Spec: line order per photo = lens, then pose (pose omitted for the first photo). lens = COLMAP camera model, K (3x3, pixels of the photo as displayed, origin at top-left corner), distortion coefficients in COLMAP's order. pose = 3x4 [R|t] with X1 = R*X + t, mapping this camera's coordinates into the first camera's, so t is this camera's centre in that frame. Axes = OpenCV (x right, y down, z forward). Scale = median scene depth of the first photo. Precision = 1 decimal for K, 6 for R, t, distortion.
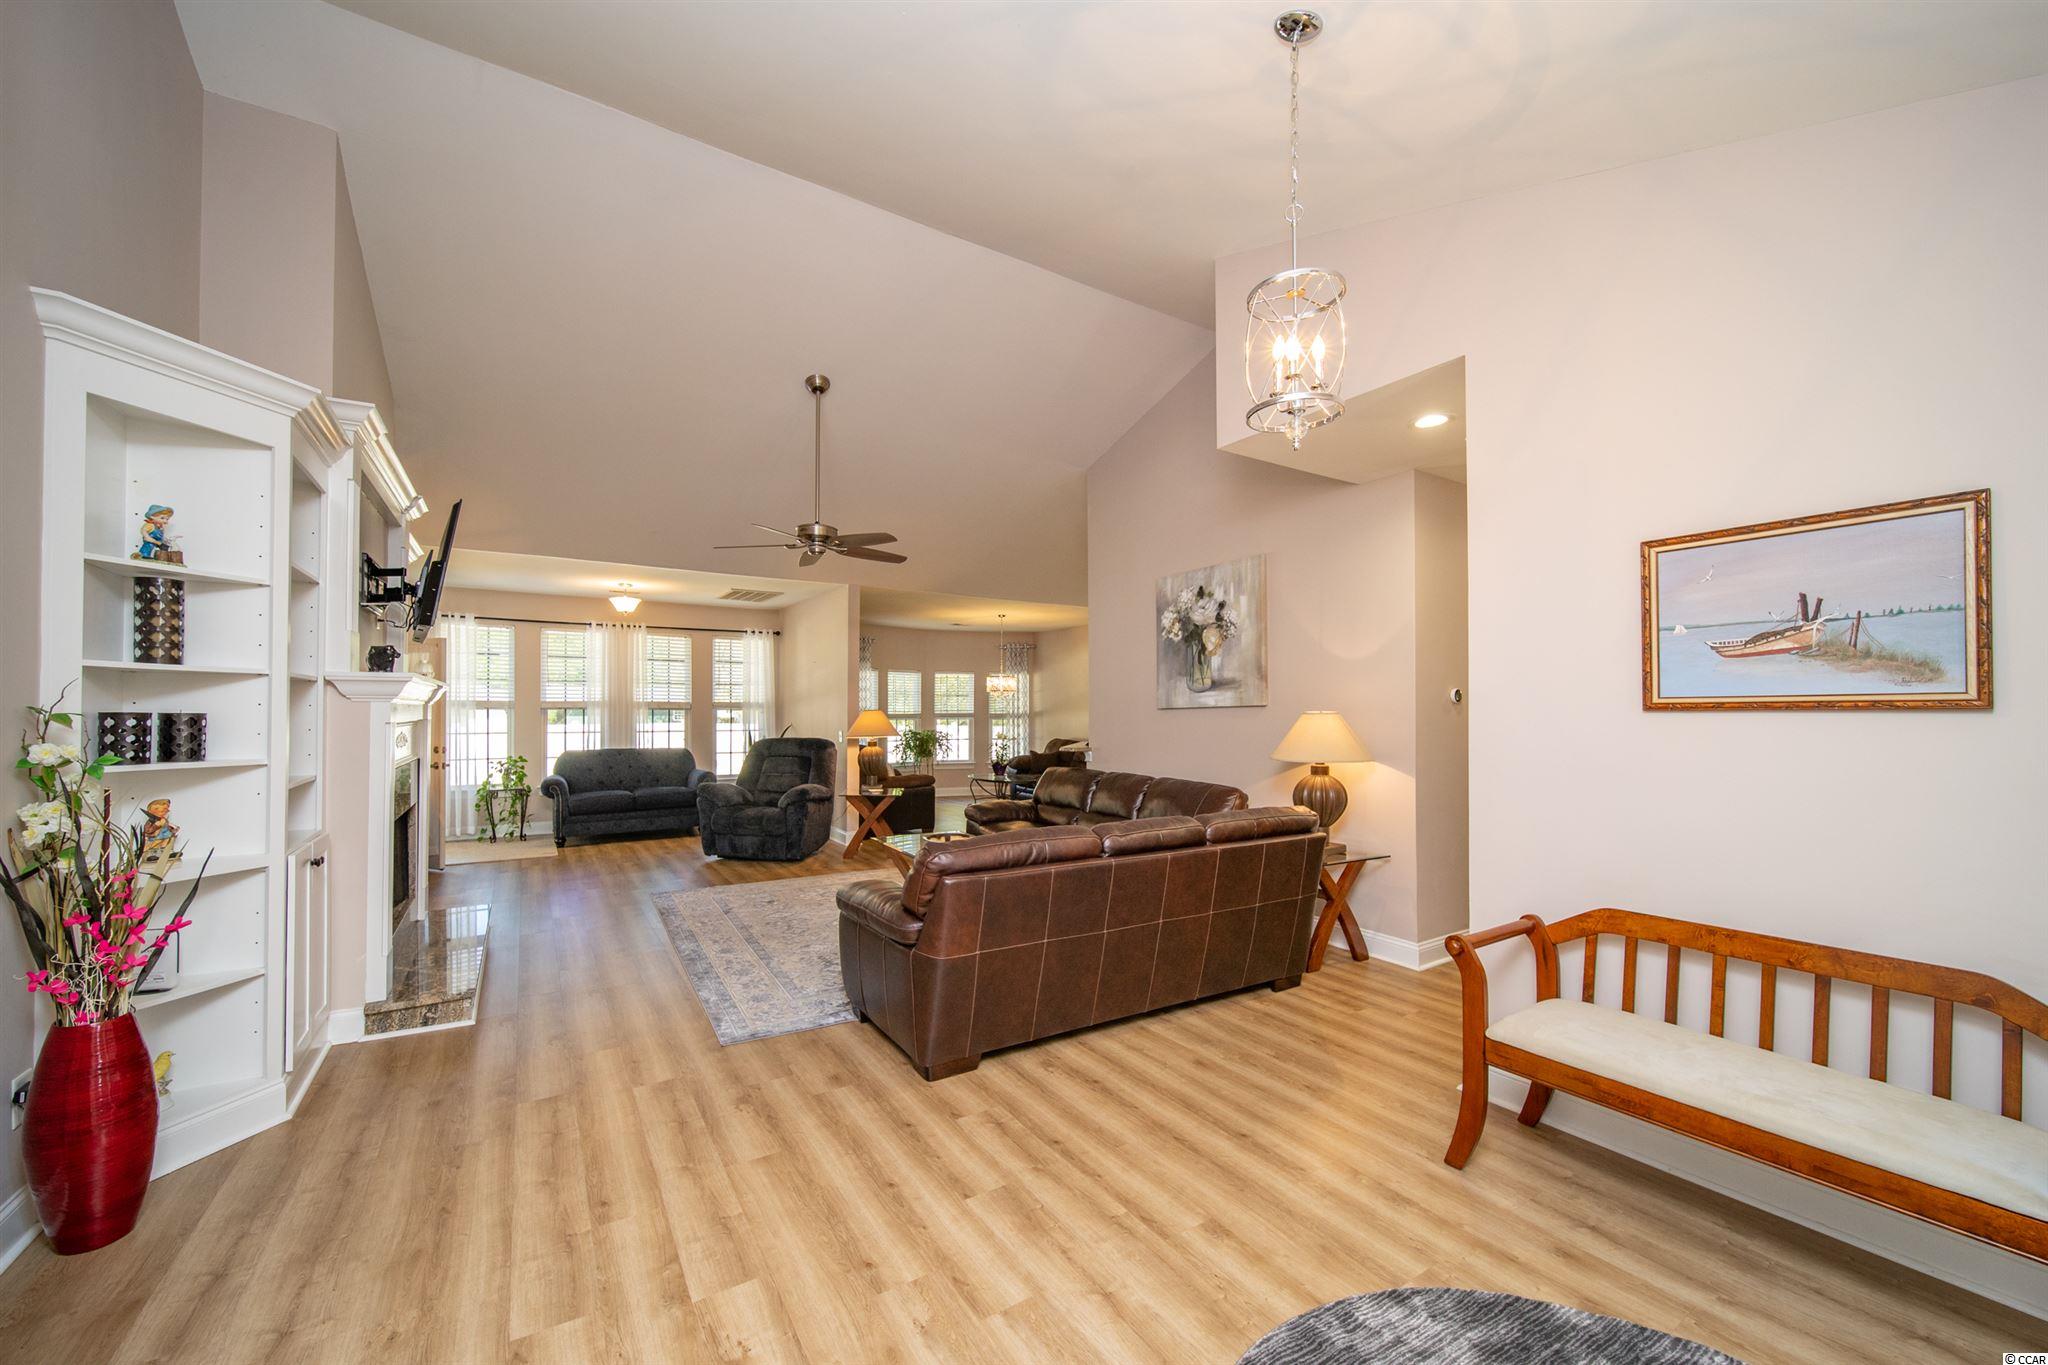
lens RADIAL K [[767.6, 0, 995.7], [0, 767.6, 711.5], [0, 0, 1]] dist [-0.000991, 0.000019]
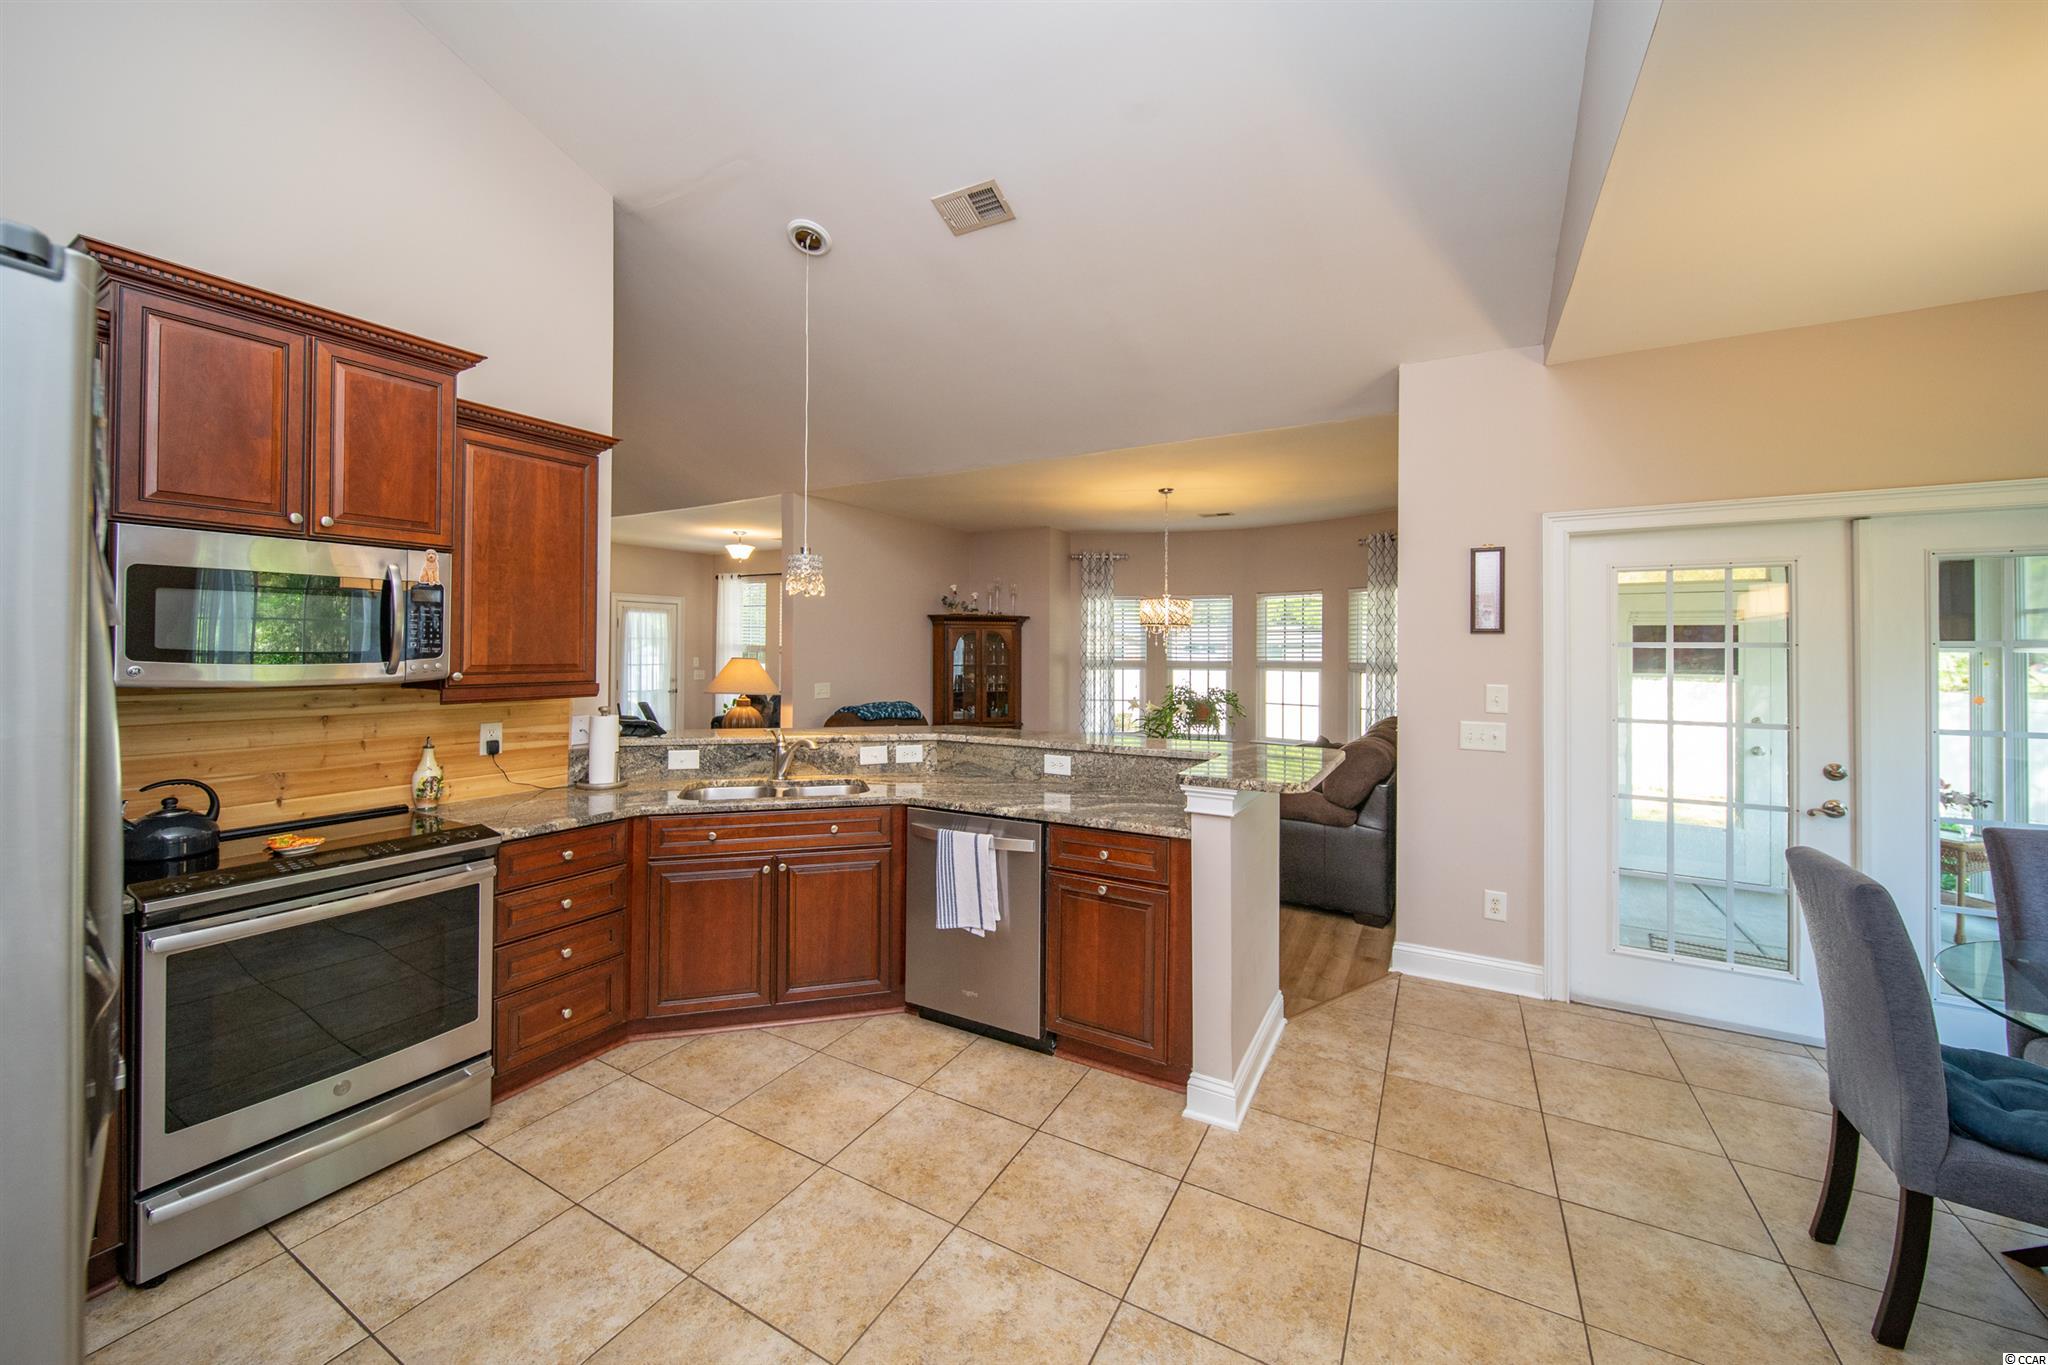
lens RADIAL K [[768.2, 0, 998.9], [0, 768.2, 637.8], [0, 0, 1]] dist [-0.001271, -0.000287]
pose [[0.468198, -0.013906, -0.883514, 0.929266], [-0.000426, 0.999872, -0.015963, -0.013355], [0.883624, 0.007851, 0.468132, 1.304333]]
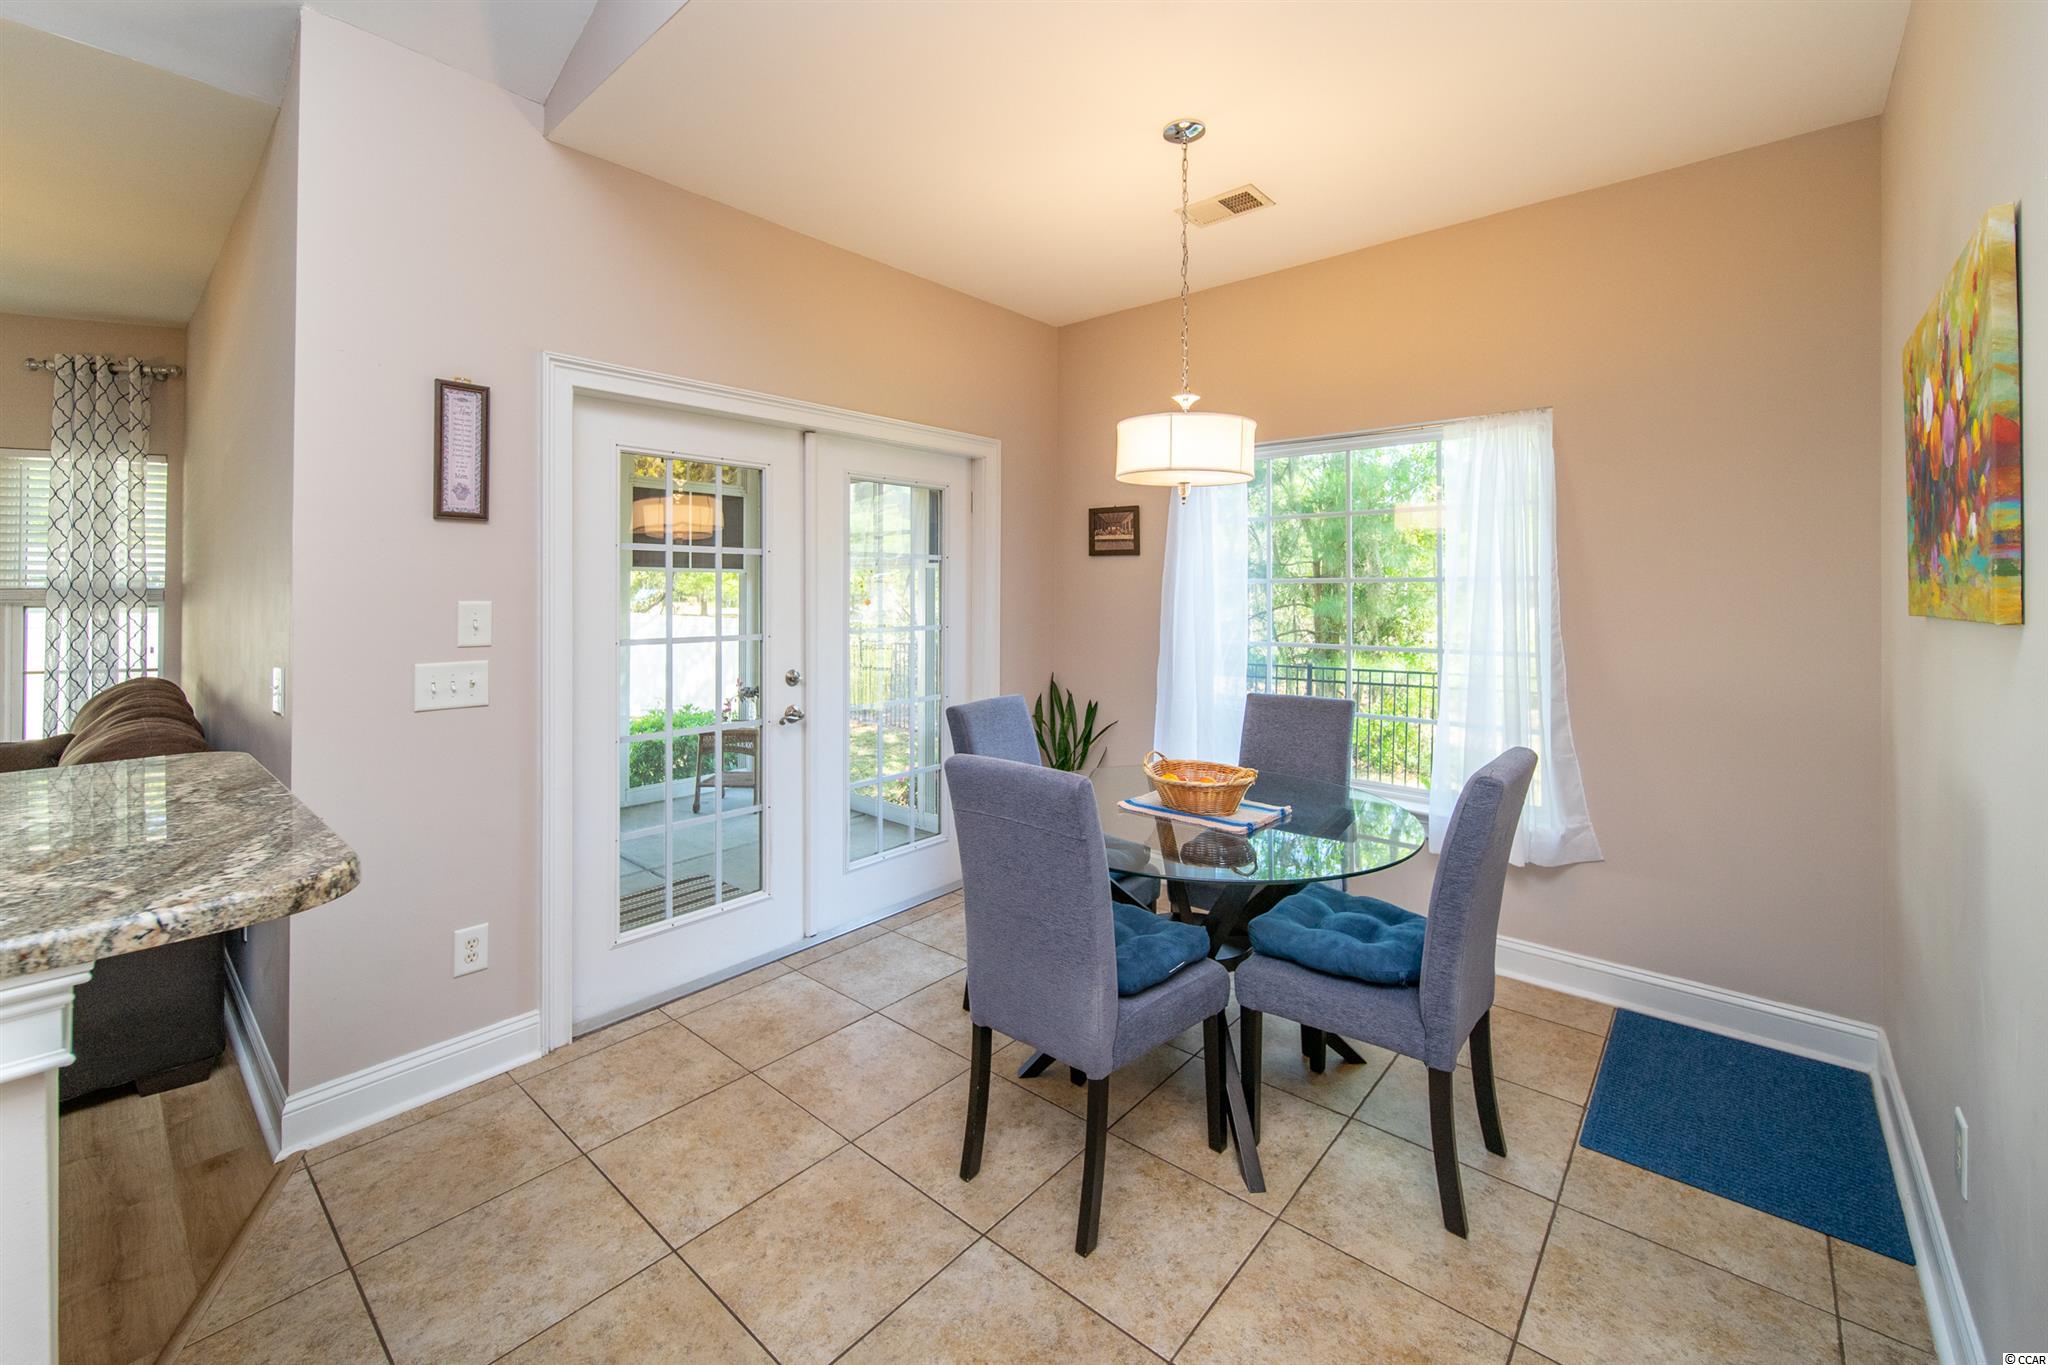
lens RADIAL K [[829.7, 0, 1000.2], [0, 829.7, 590.2], [0, 0, 1]] dist [-0.000198, -0.000339]
pose [[0.956149, -0.002001, 0.292874, 0.677718], [0.000834, 0.999991, 0.004112, 0.009338], [-0.292879, -0.003688, 0.956142, 1.482238]]
